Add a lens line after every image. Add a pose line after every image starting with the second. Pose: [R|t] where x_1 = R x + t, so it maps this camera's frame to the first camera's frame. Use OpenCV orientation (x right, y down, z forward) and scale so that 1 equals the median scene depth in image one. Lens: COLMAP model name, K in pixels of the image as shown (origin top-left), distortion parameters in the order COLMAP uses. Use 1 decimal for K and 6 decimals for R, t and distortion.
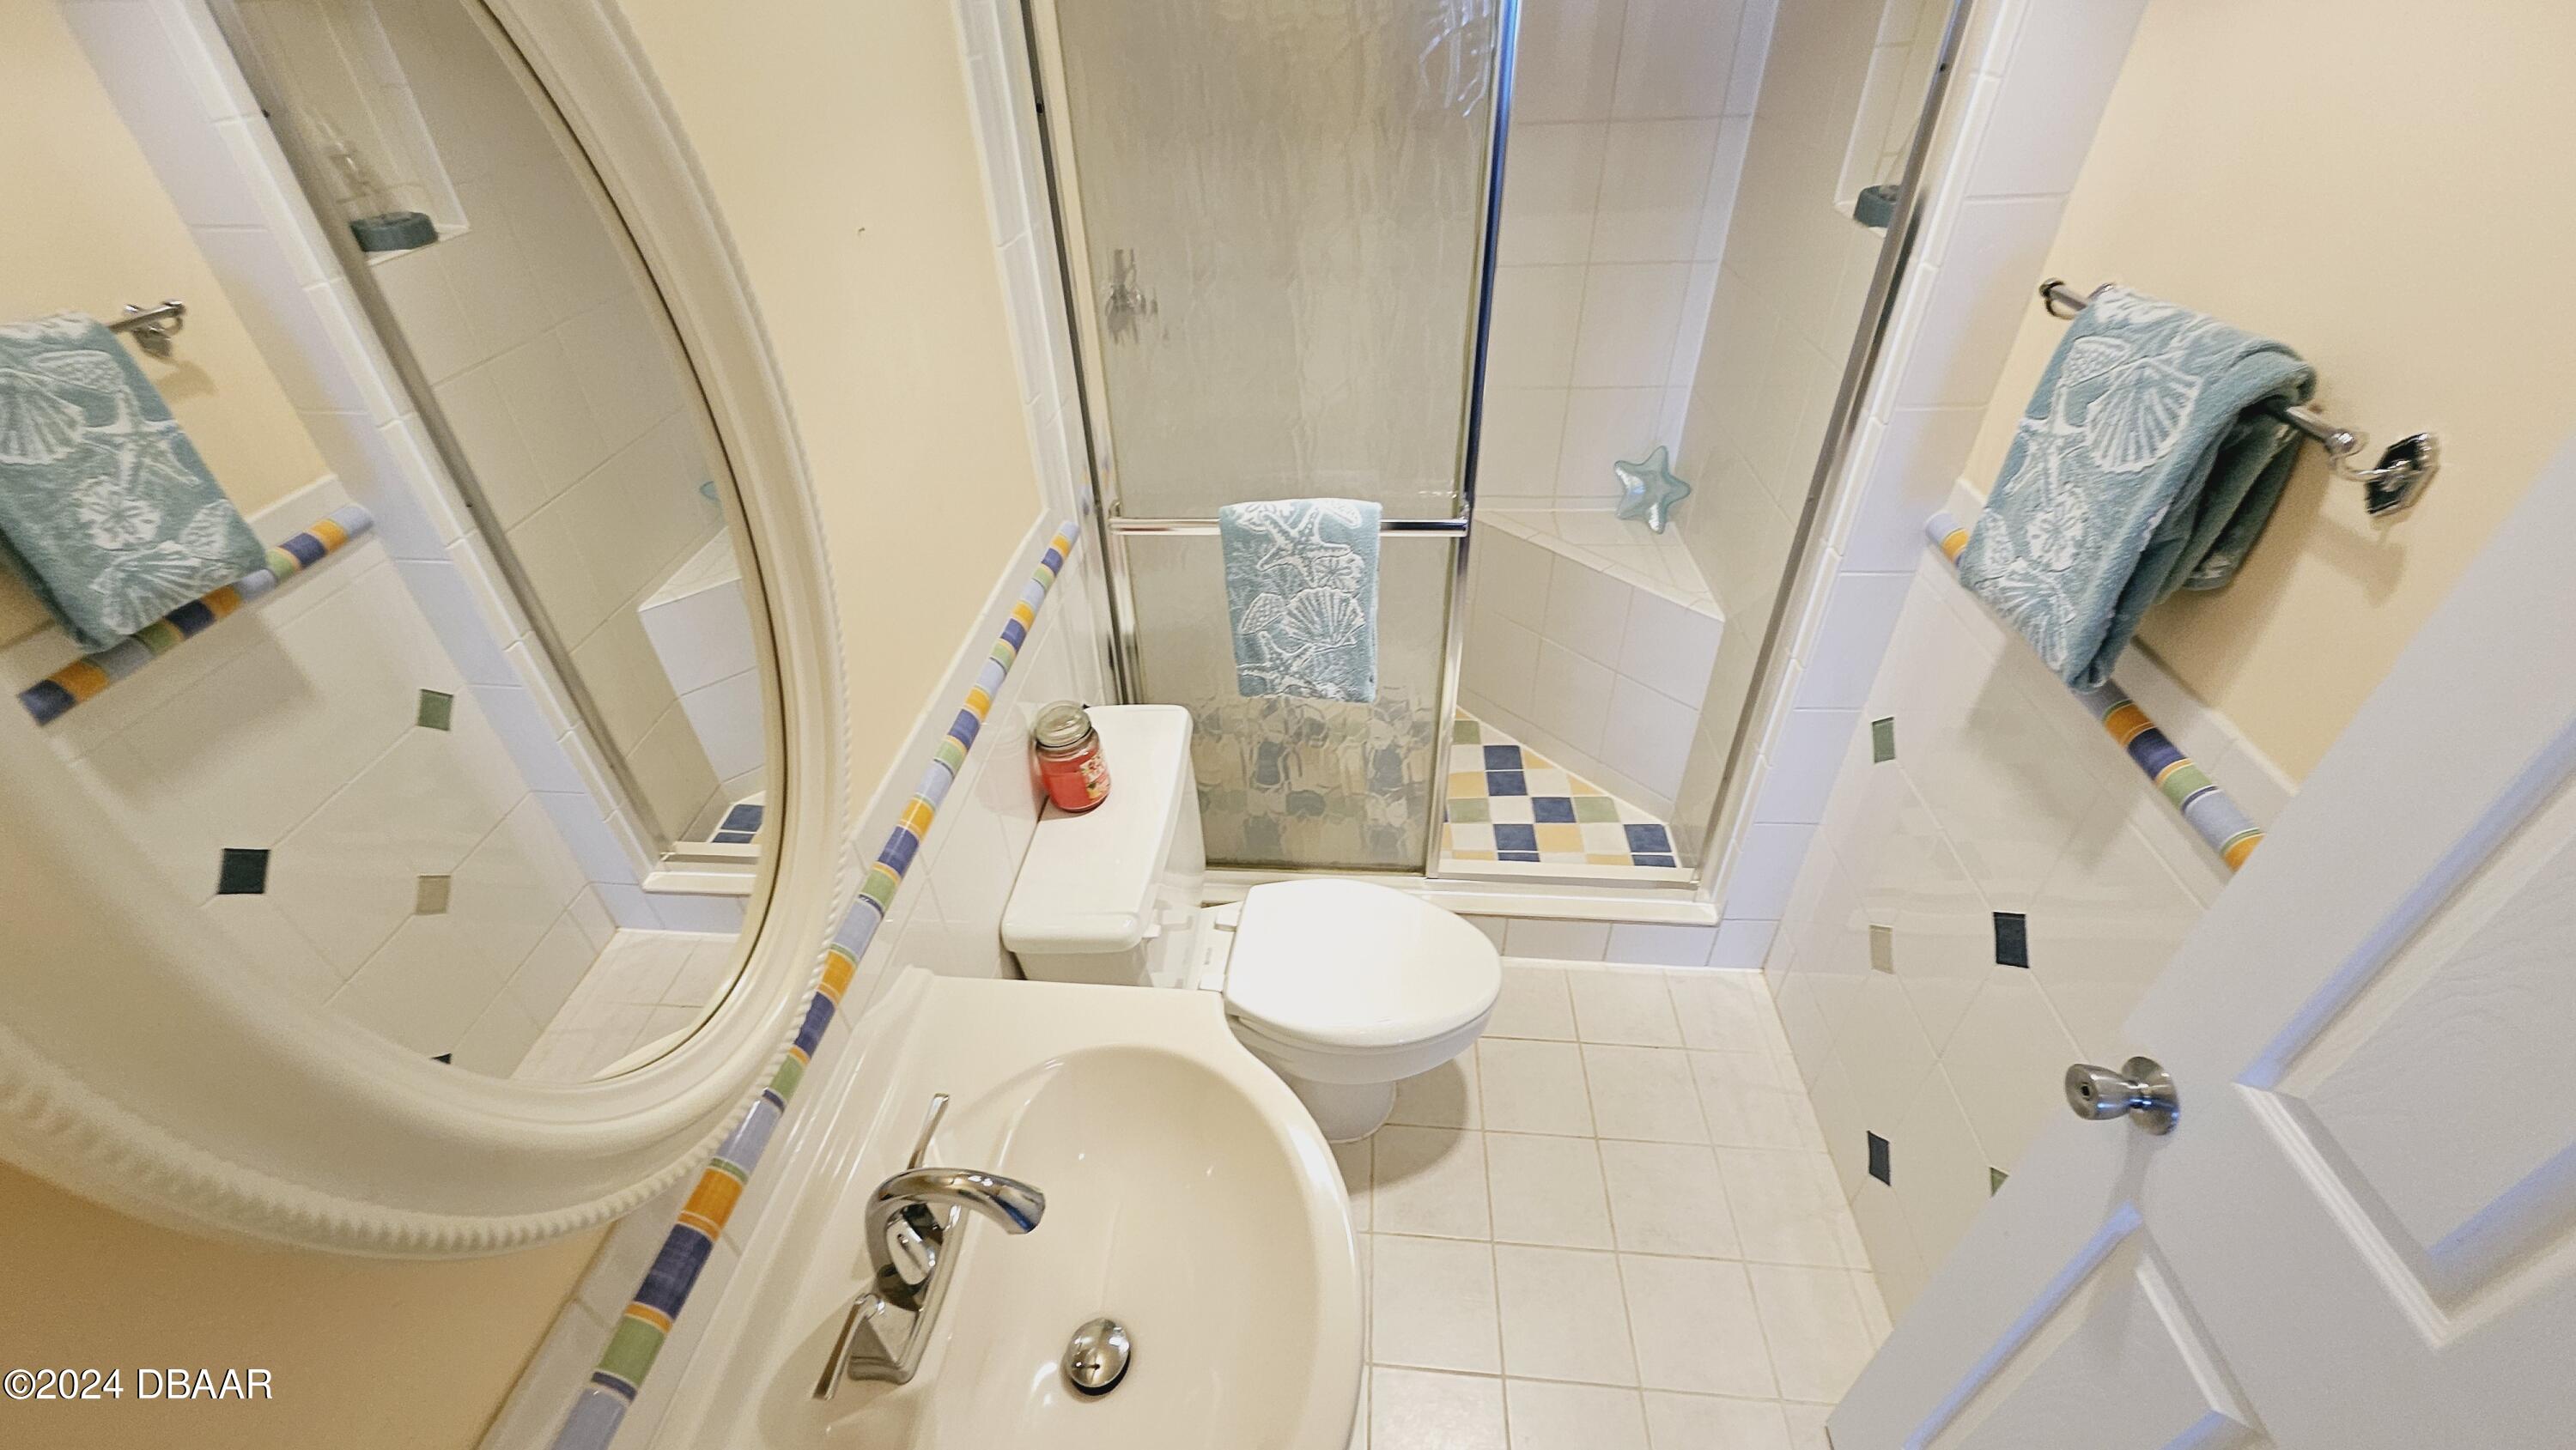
lens RADIAL K [[1020.7, 0, 1279.1], [0, 1020.7, 707.7], [0, 0, 1]] dist [0.006906, -0.001423]
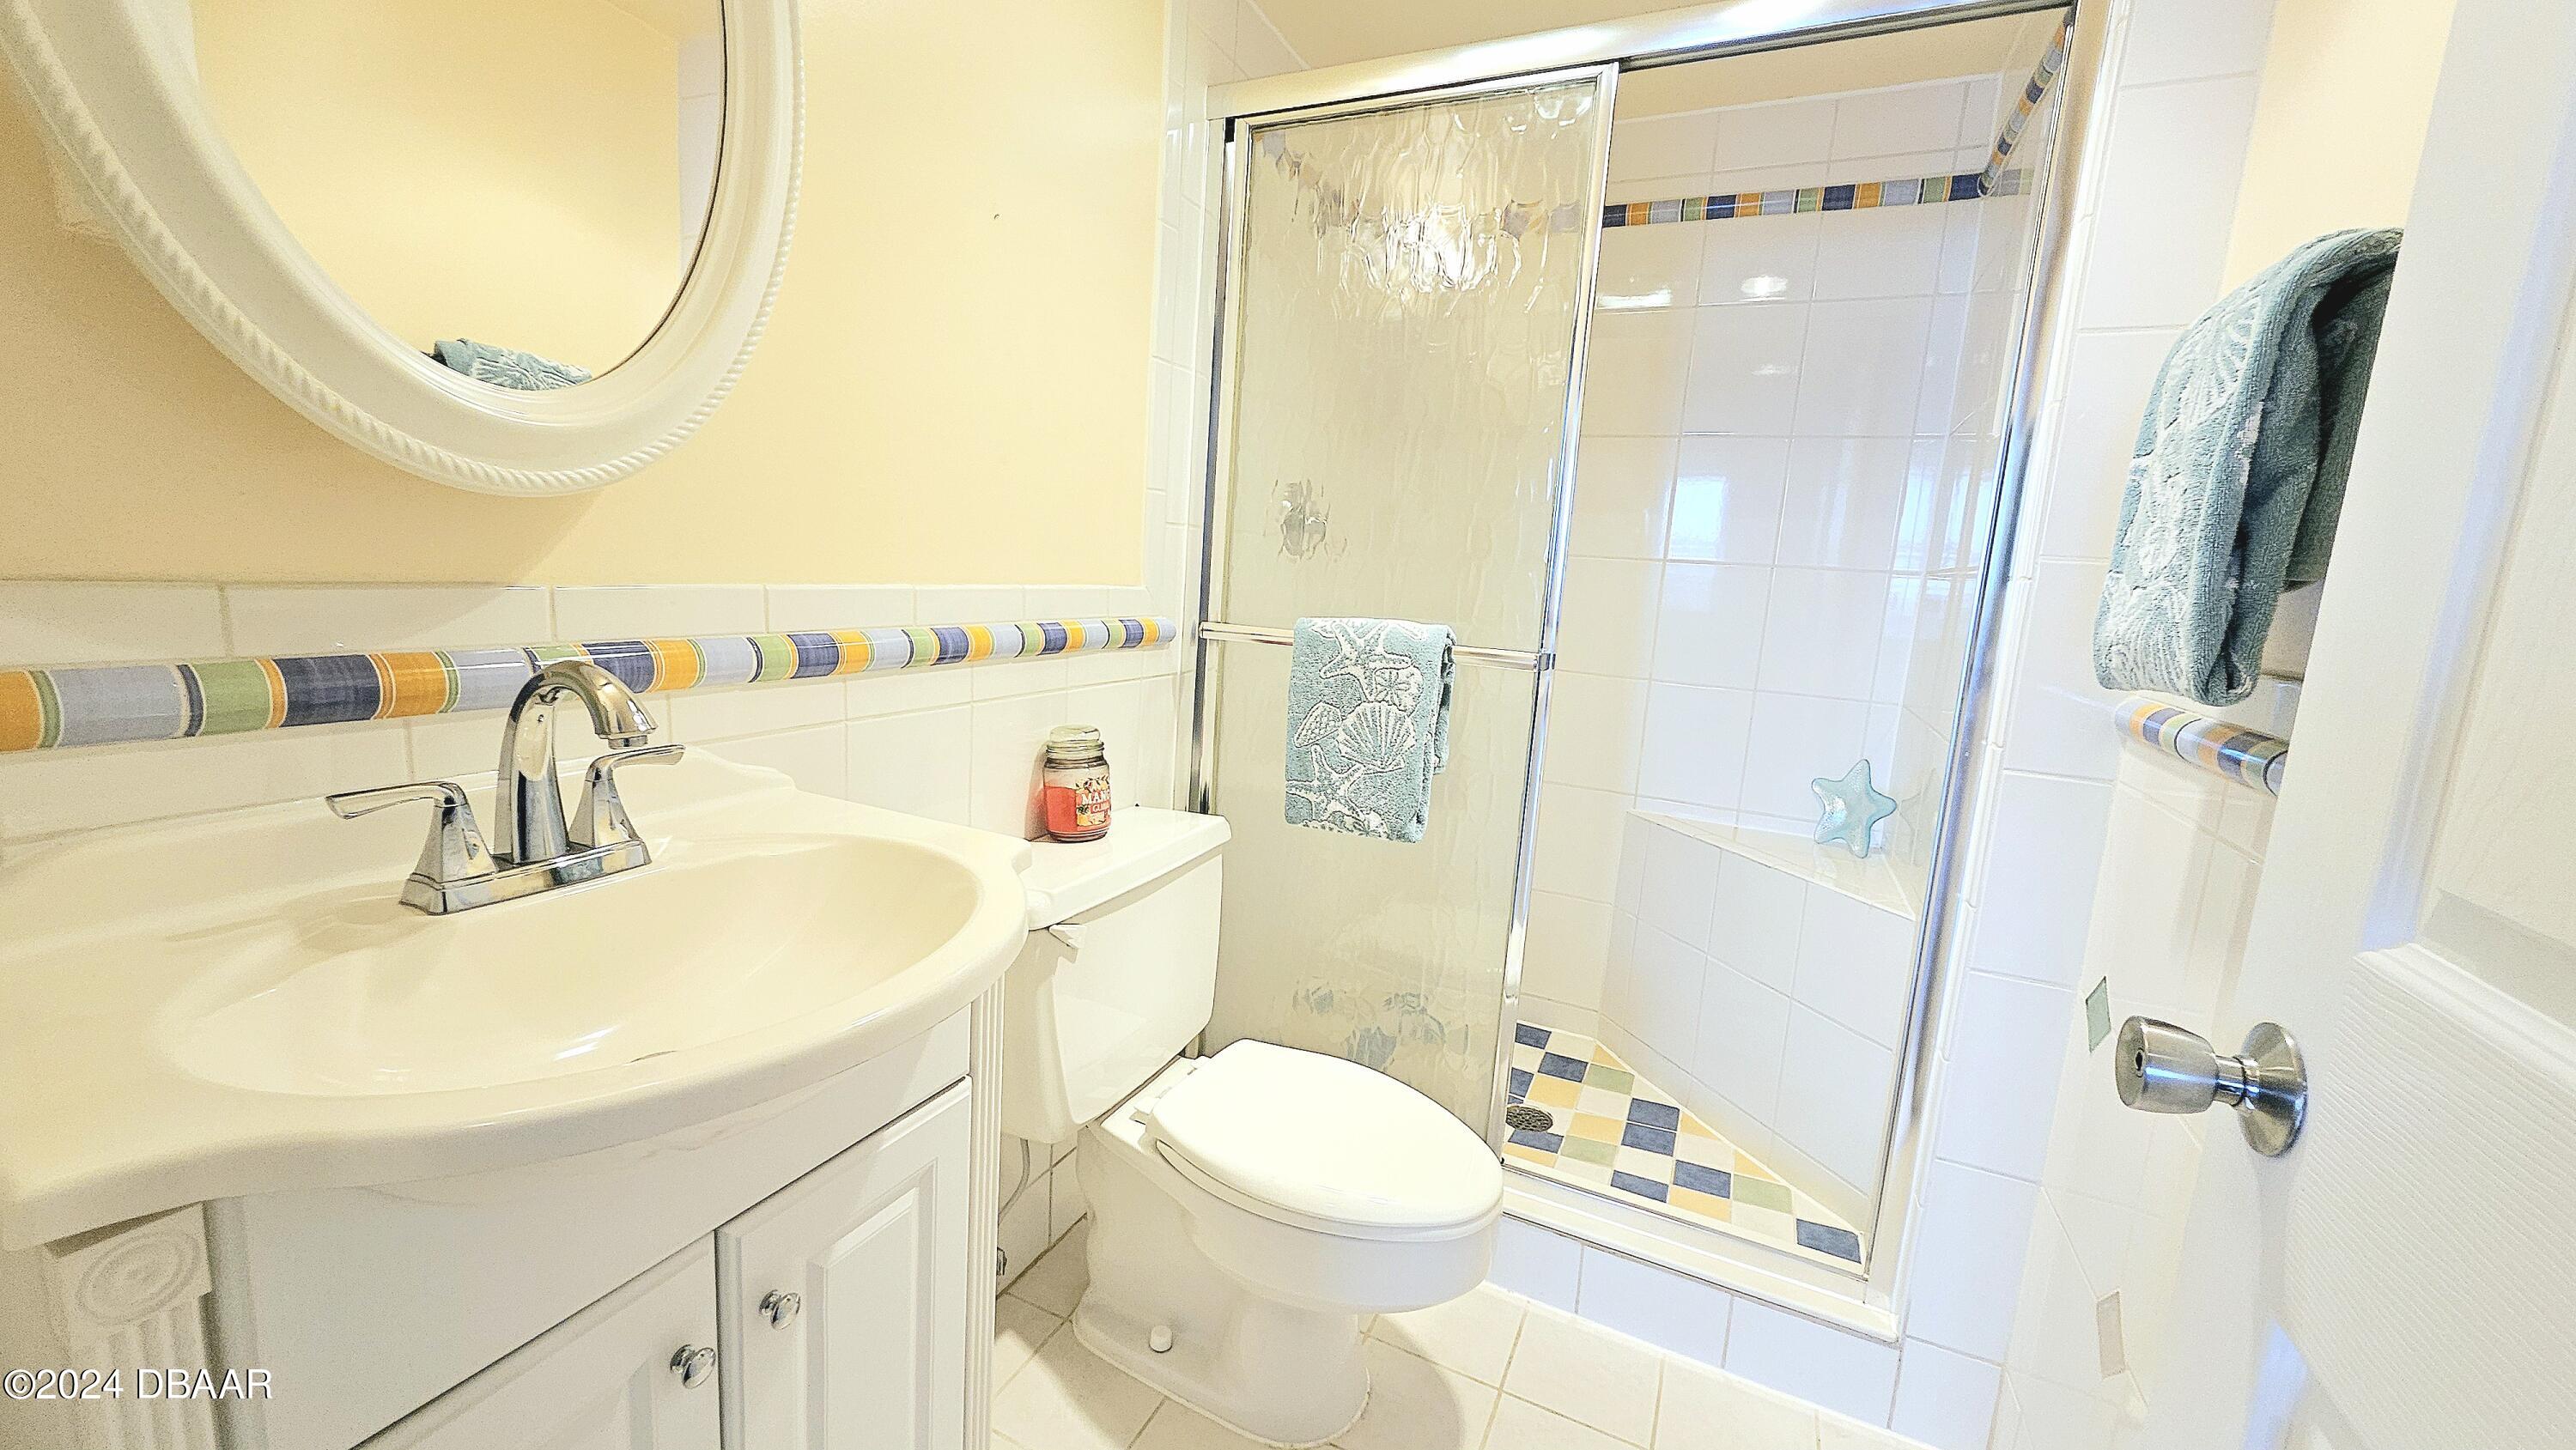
lens RADIAL K [[1020.7, 0, 1278.6], [0, 1020.7, 711.7], [0, 0, 1]] dist [0.006906, -0.001423]
pose [[0.930779, 0.136288, -0.339229, 0.269859], [-0.281830, 0.858529, -0.428368, 0.316455], [0.232856, 0.494321, 0.837511, 0.161724]]
